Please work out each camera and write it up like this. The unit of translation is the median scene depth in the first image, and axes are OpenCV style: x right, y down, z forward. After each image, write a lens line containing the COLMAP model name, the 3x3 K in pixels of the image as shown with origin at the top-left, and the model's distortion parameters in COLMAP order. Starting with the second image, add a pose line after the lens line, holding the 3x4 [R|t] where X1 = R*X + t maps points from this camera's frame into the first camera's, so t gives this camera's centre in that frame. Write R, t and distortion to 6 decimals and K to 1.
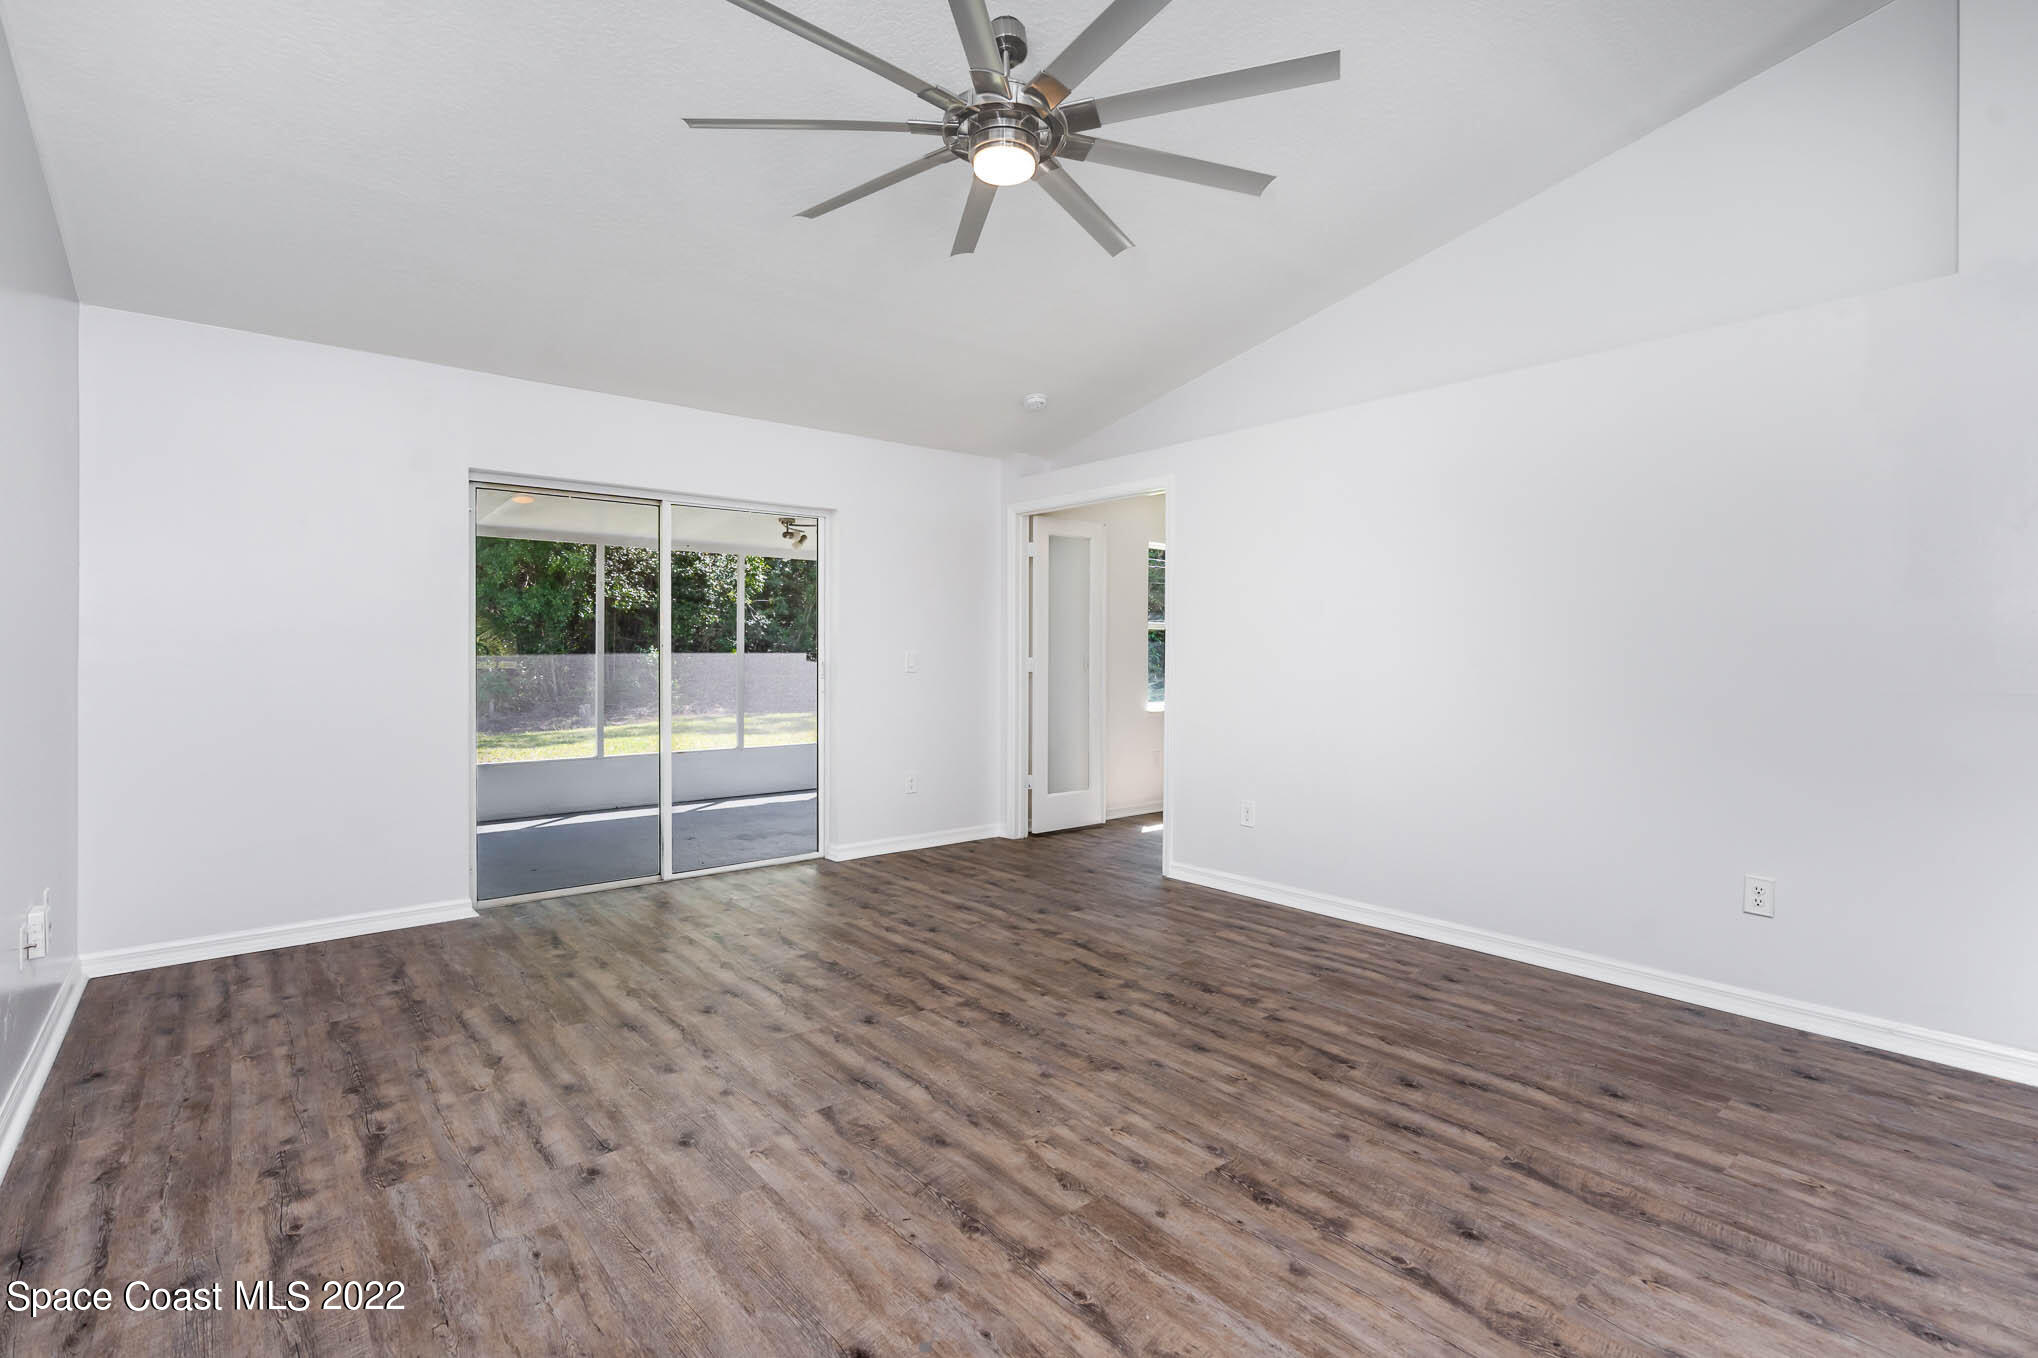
lens RADIAL K [[934.7, 0, 1018.3], [0, 934.7, 666.5], [0, 0, 1]] dist [-0.006321, 0.001285]
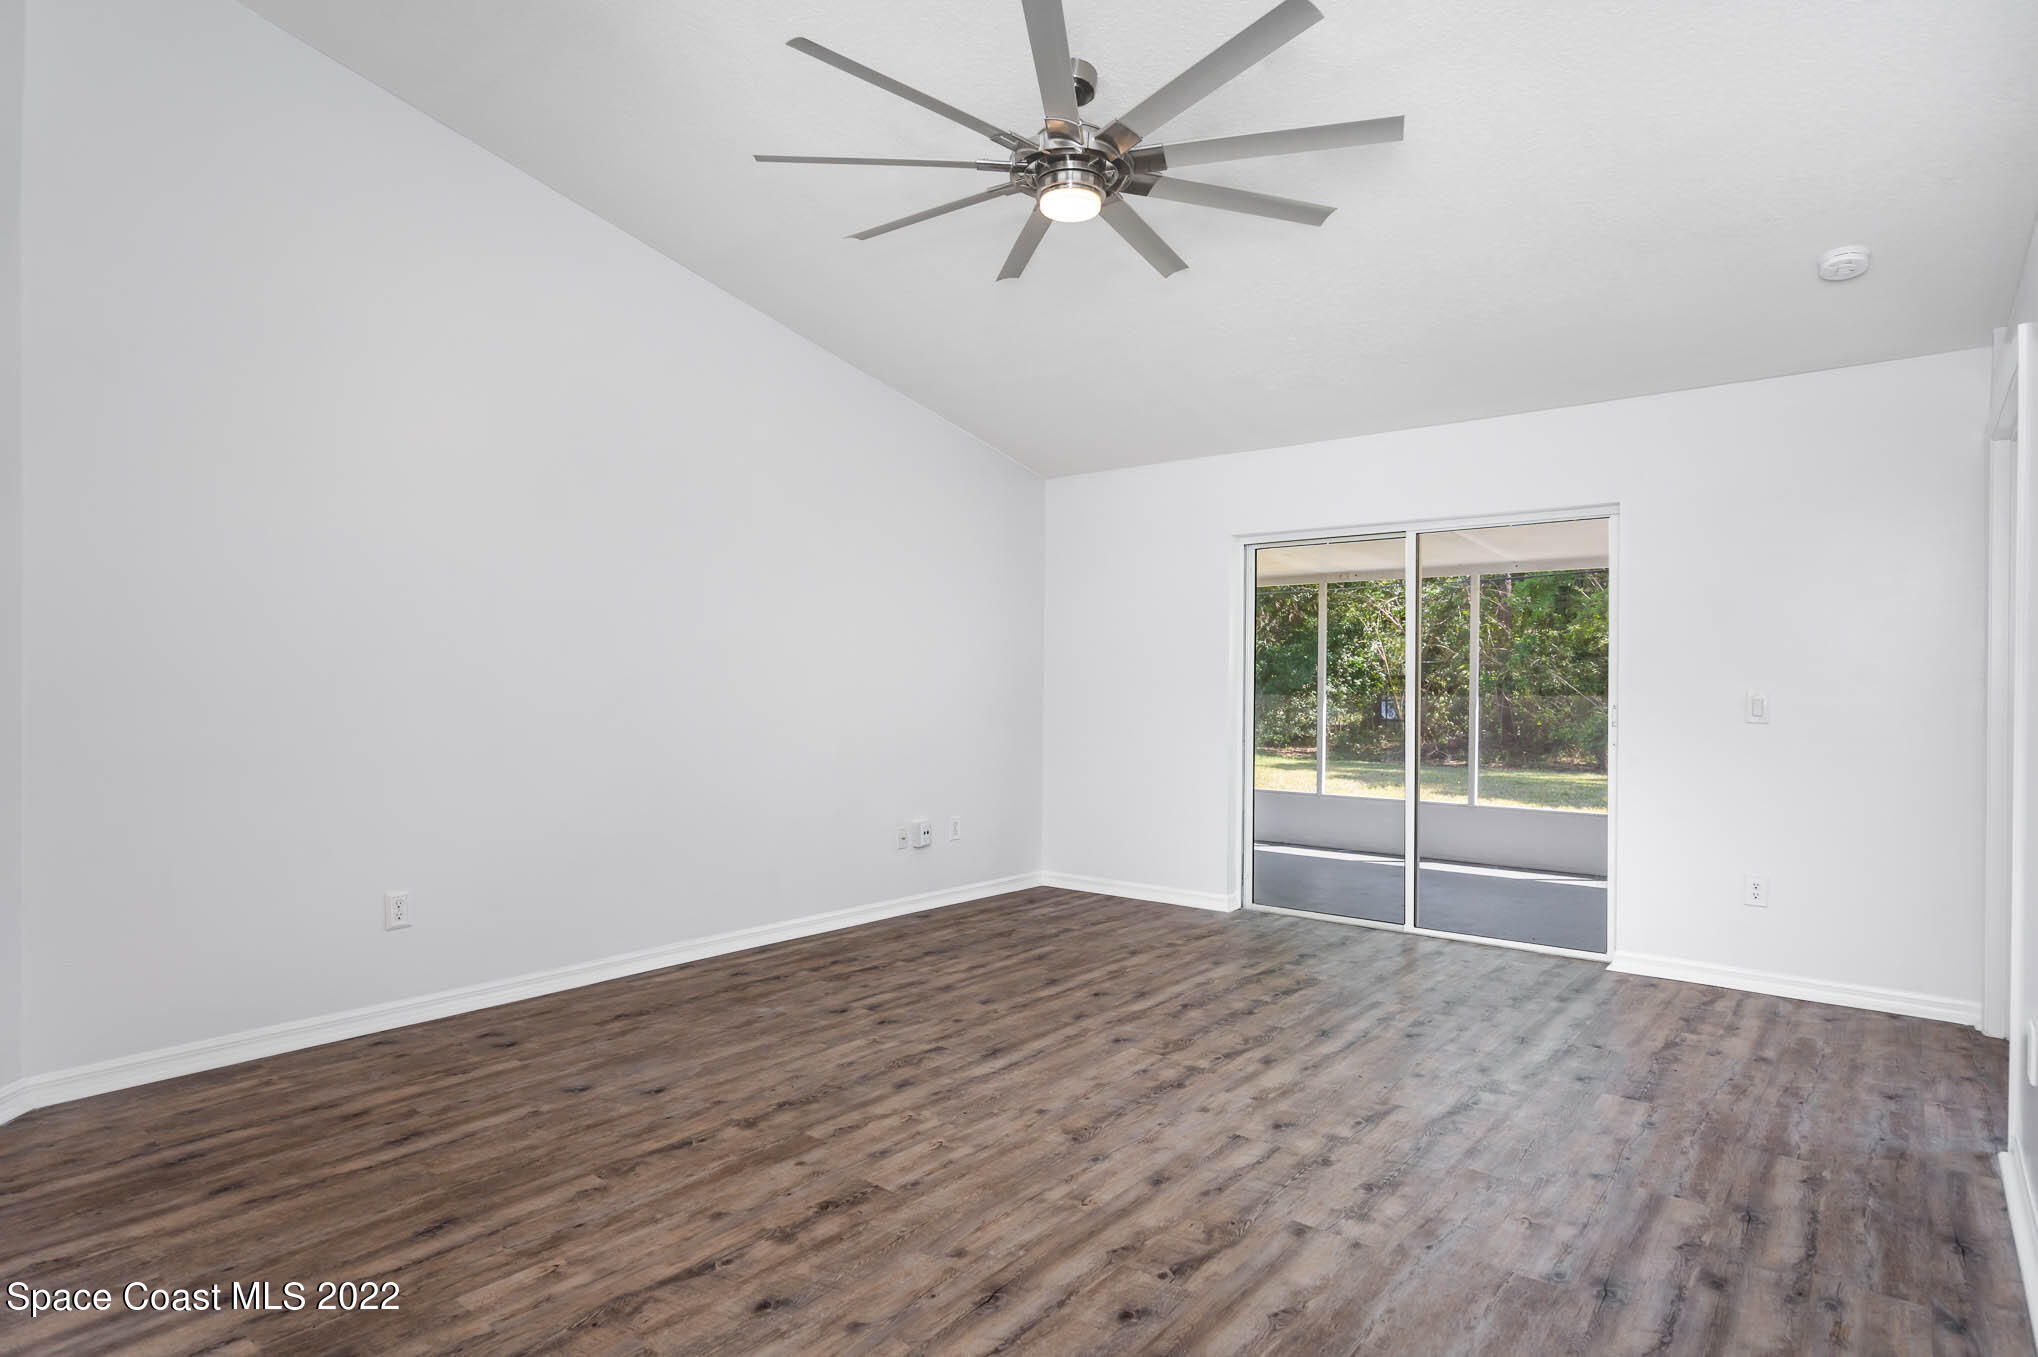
lens RADIAL K [[1113.6, 0, 1027.4], [0, 1113.6, 687.8], [0, 0, 1]] dist [-0.004853, 0.000448]
pose [[0.196960, -0.000768, -0.980411, 1.148083], [-0.022167, 0.999741, -0.005236, -0.000934], [0.980161, 0.022764, 0.196892, 0.728878]]
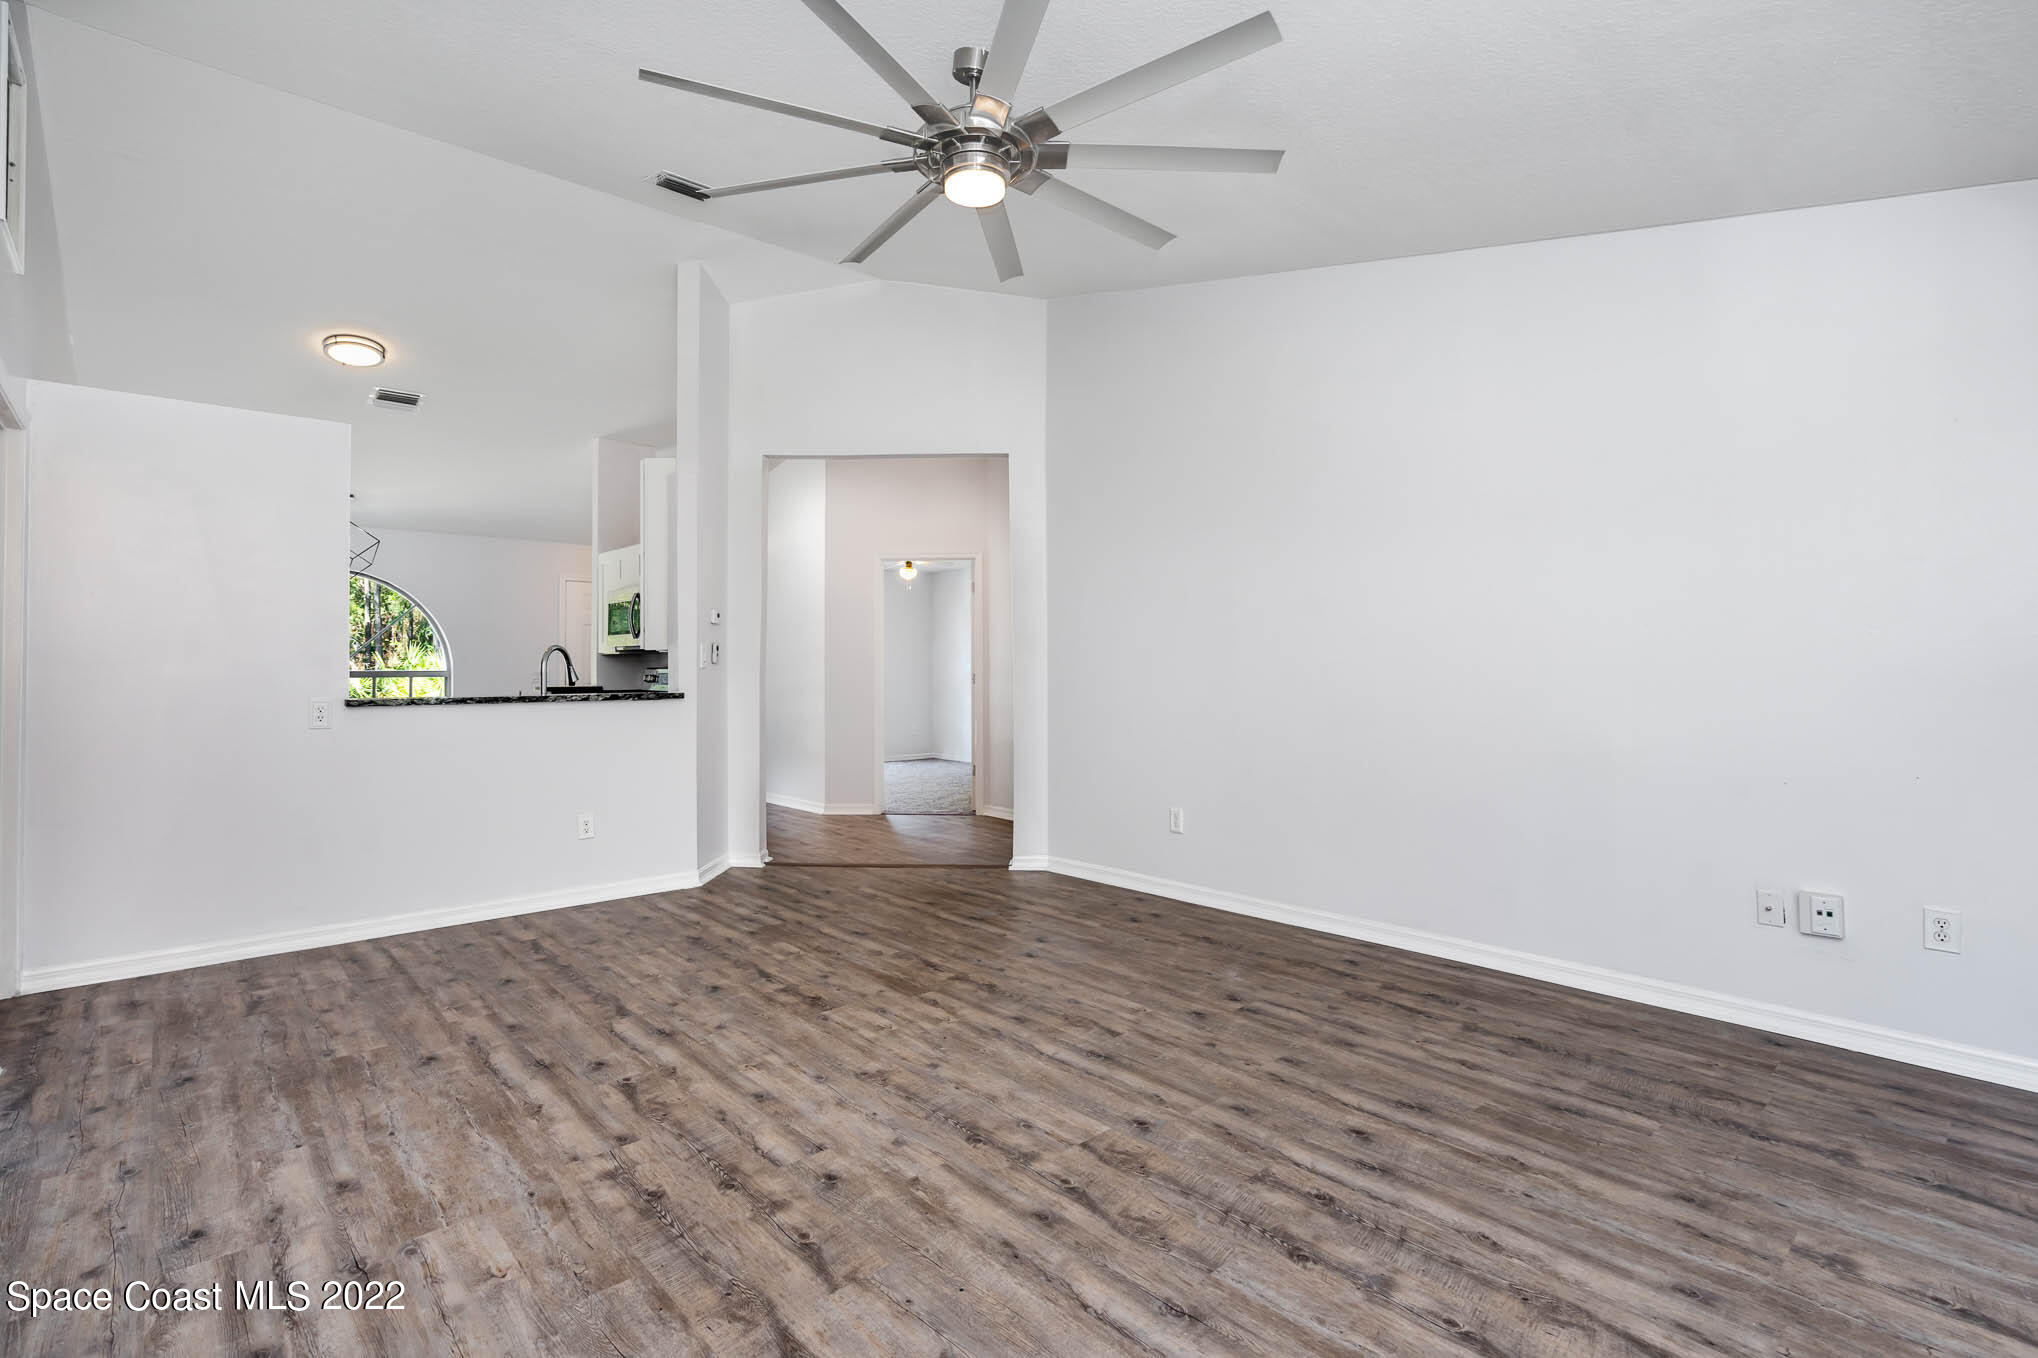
lens RADIAL K [[934.7, 0, 1018.3], [0, 934.7, 666.5], [0, 0, 1]] dist [-0.006321, 0.001285]
pose [[-0.999269, -0.001847, -0.038191, -0.024881], [-0.002328, 0.999918, 0.012555, -0.029072], [0.038164, 0.012635, -0.999192, 2.014458]]
